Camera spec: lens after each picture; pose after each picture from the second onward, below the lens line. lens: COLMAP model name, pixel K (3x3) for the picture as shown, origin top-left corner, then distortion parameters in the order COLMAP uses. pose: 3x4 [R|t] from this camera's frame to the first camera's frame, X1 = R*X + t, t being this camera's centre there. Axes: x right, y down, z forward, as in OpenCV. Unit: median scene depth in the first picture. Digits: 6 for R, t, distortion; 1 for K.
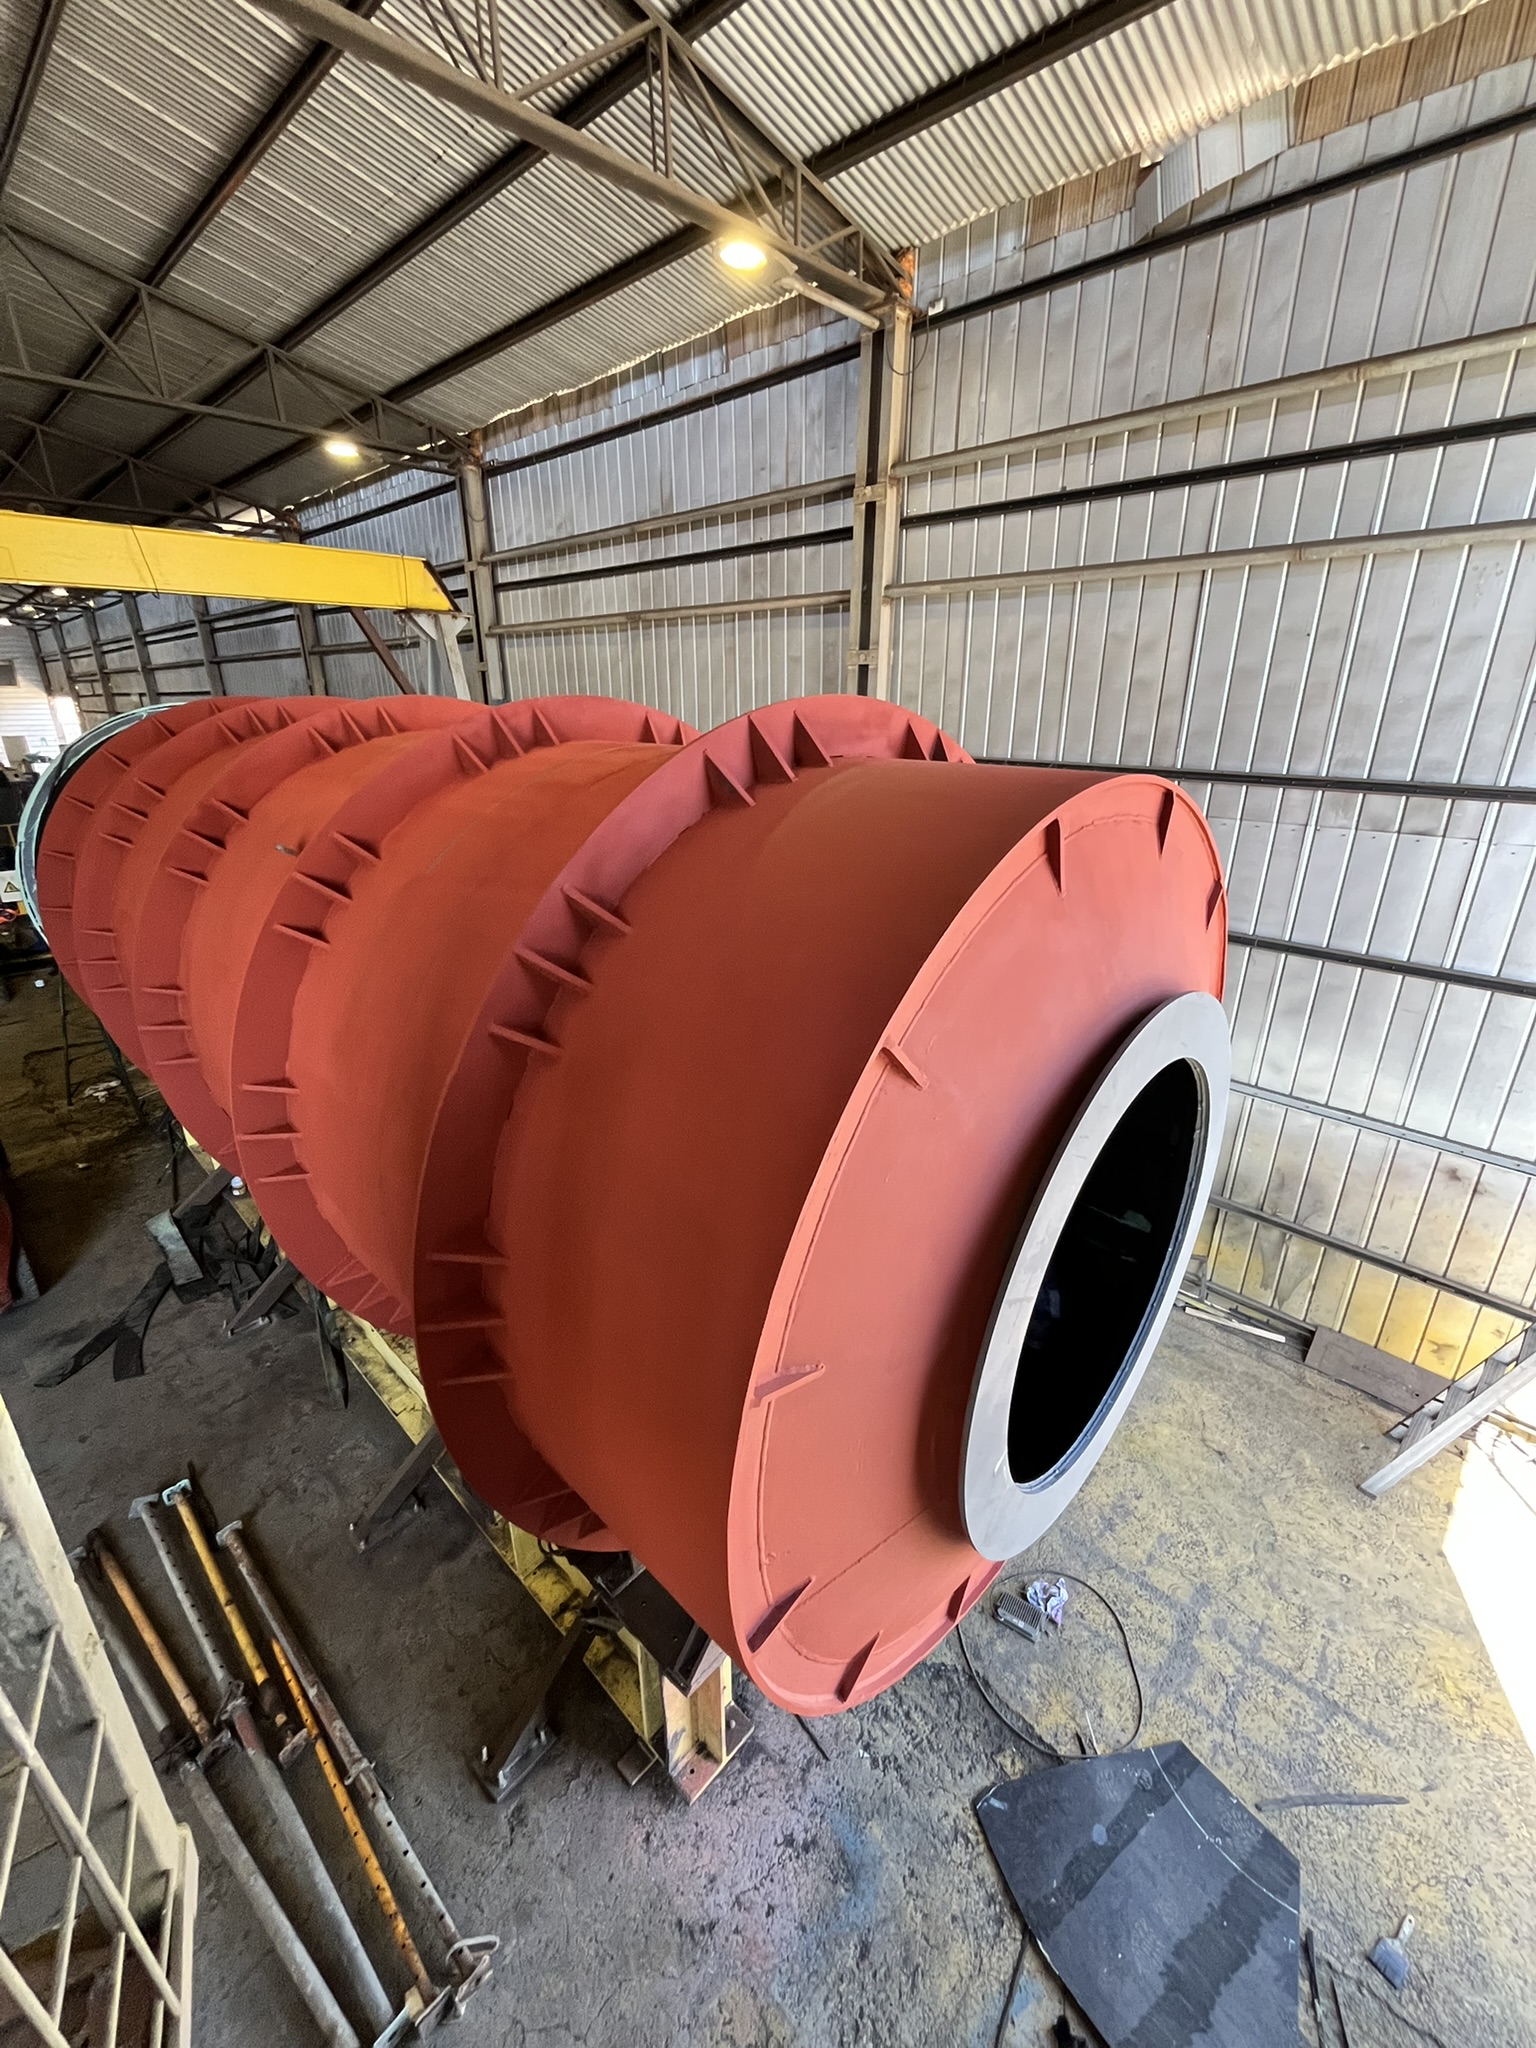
lens RADIAL K [[826.5, 0, 758.5], [0, 826.5, 1013.3], [0, 0, 1]] dist [-0.001910, -0.000440]
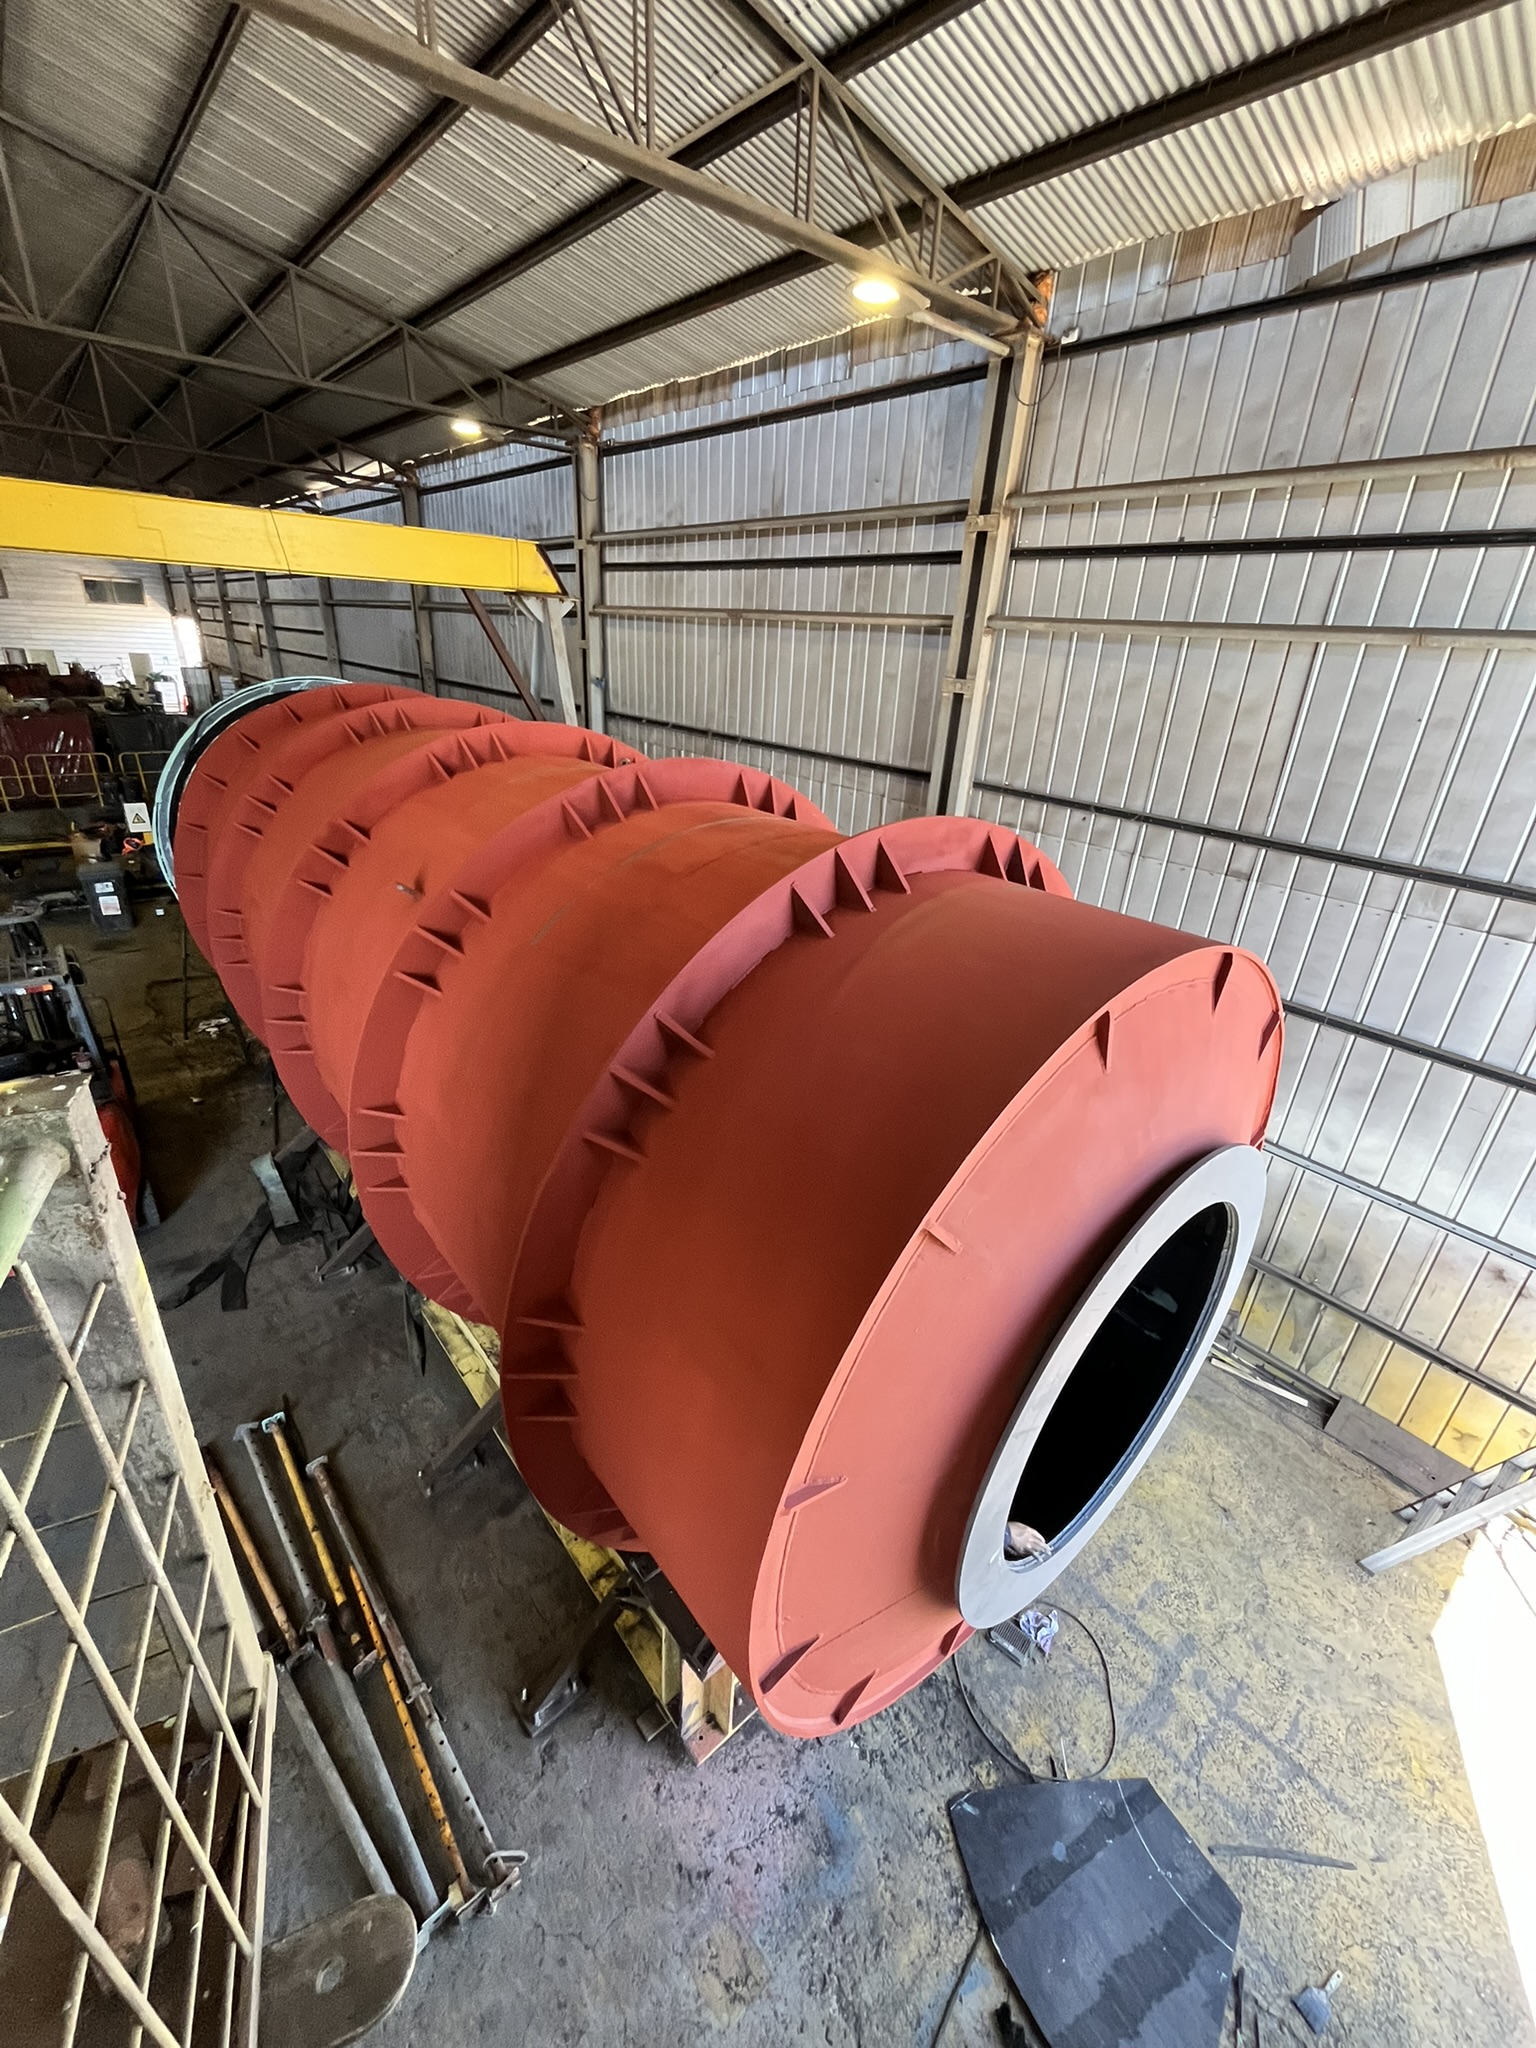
lens RADIAL K [[826.5, 0, 759.6], [0, 826.5, 1008.4], [0, 0, 1]] dist [-0.001910, -0.000440]
pose [[0.993142, 0.091593, -0.072668, -0.007276], [-0.087313, 0.994370, 0.060039, -0.115264], [0.077758, -0.053282, 0.995547, -0.053075]]
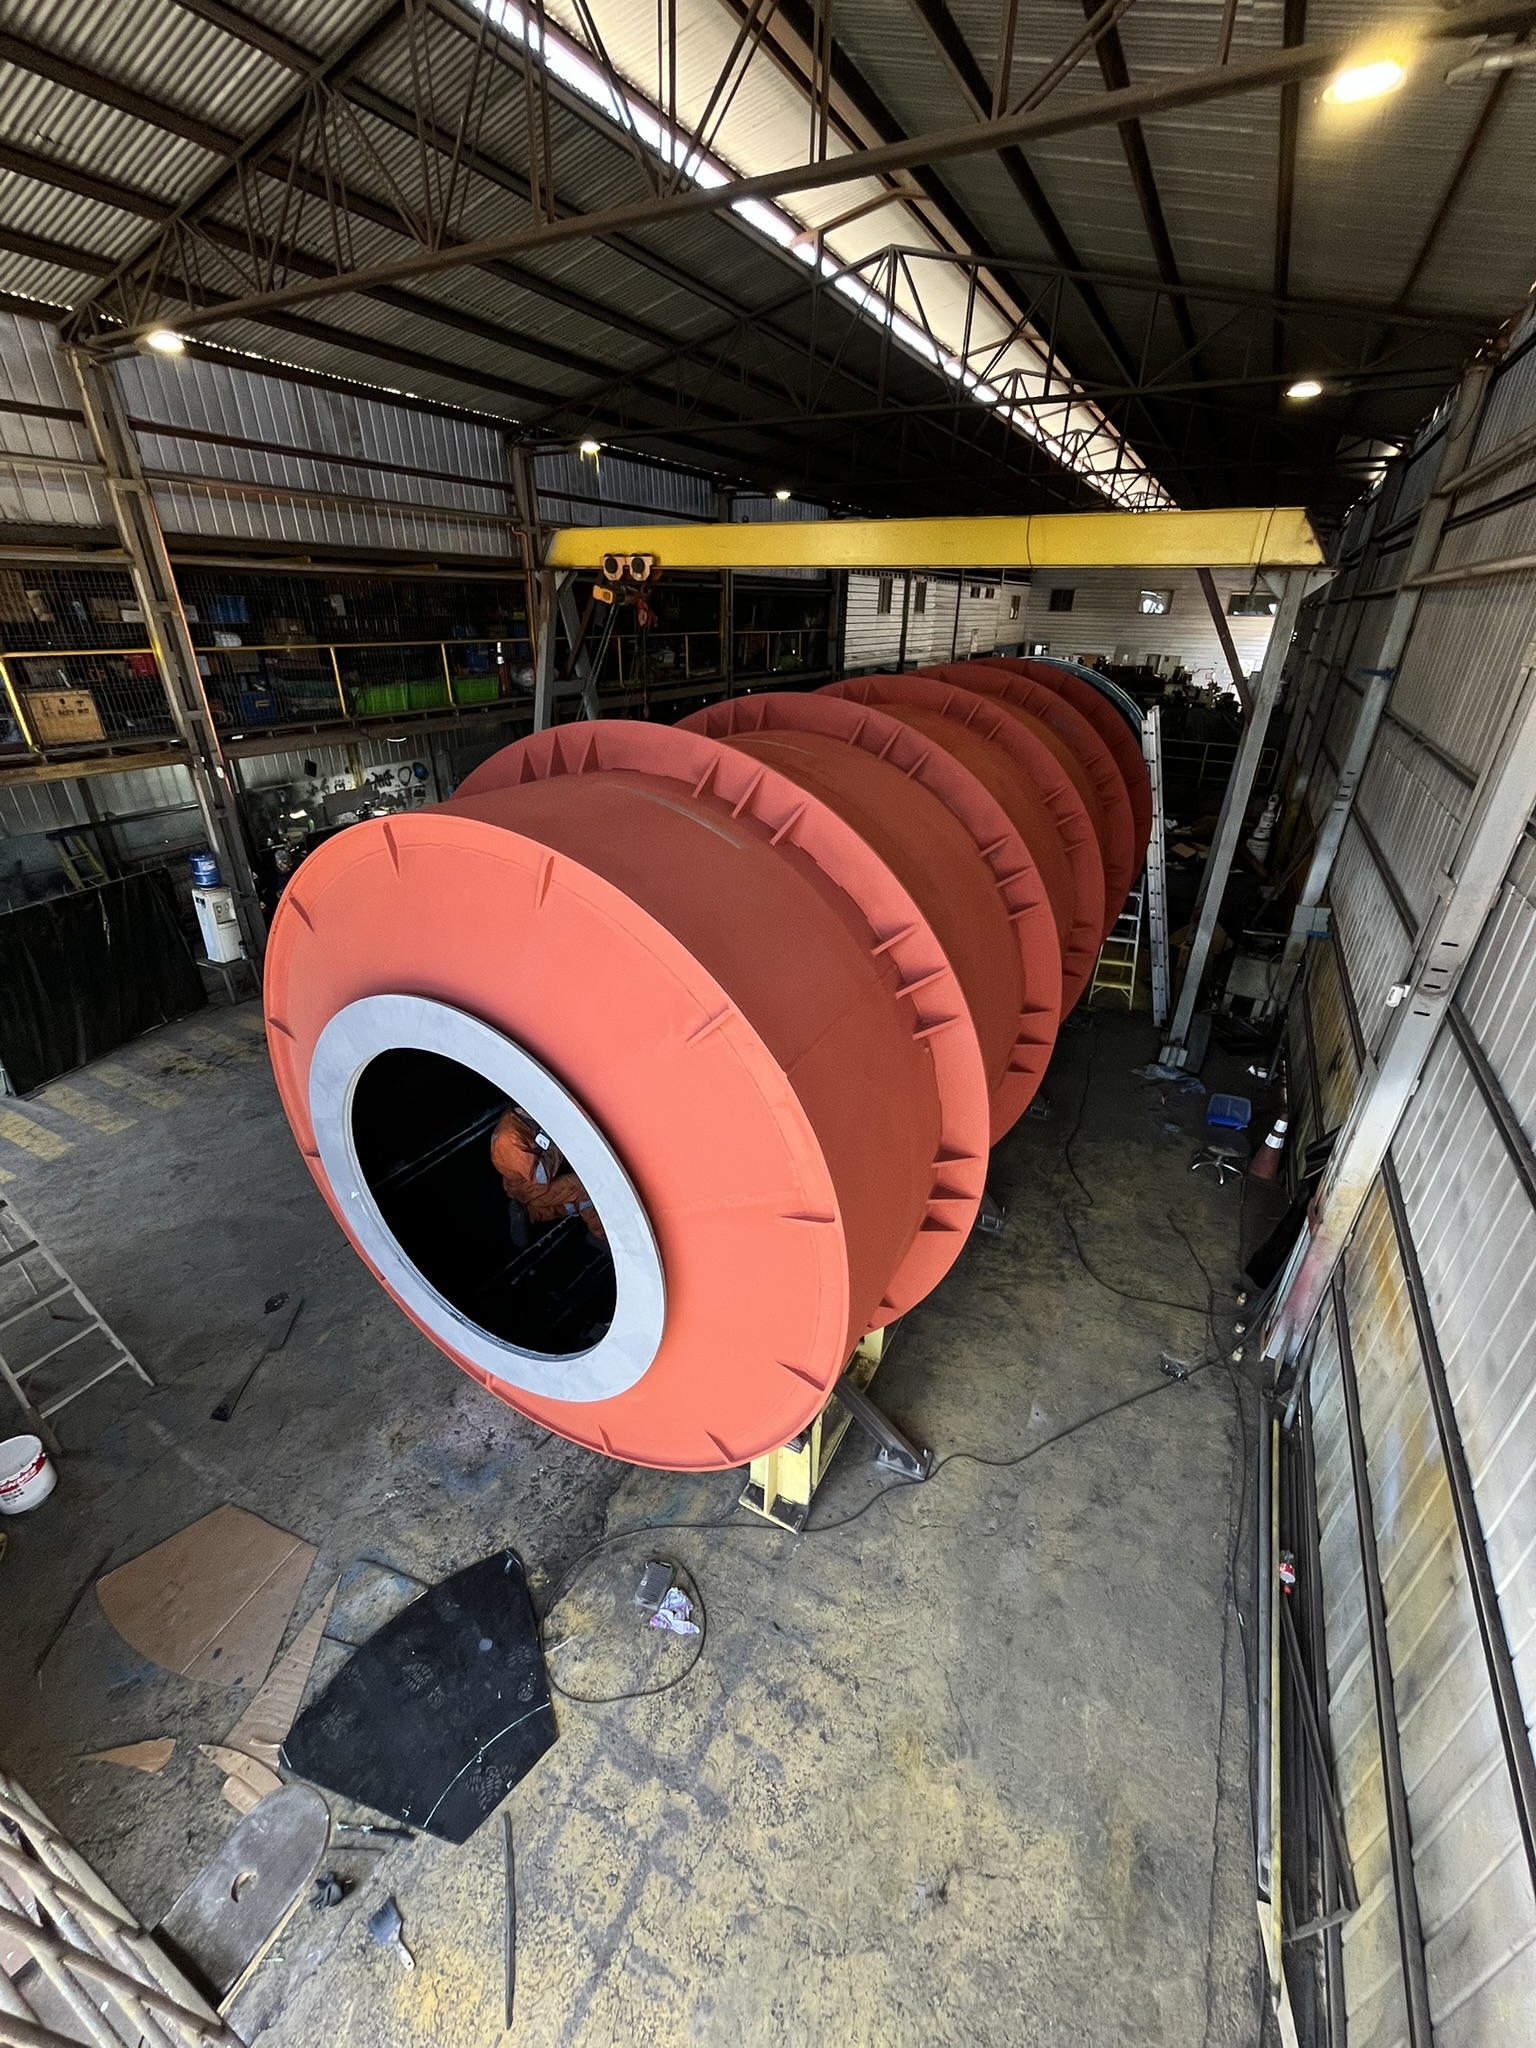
lens RADIAL K [[826.5, 0, 768.0], [0, 826.5, 1033.5], [0, 0, 1]] dist [-0.001910, -0.000440]
pose [[0.268990, 0.439915, -0.856808, 0.839006], [-0.366318, 0.869469, 0.331412, -0.260446], [0.890761, 0.224717, 0.395028, 0.482032]]
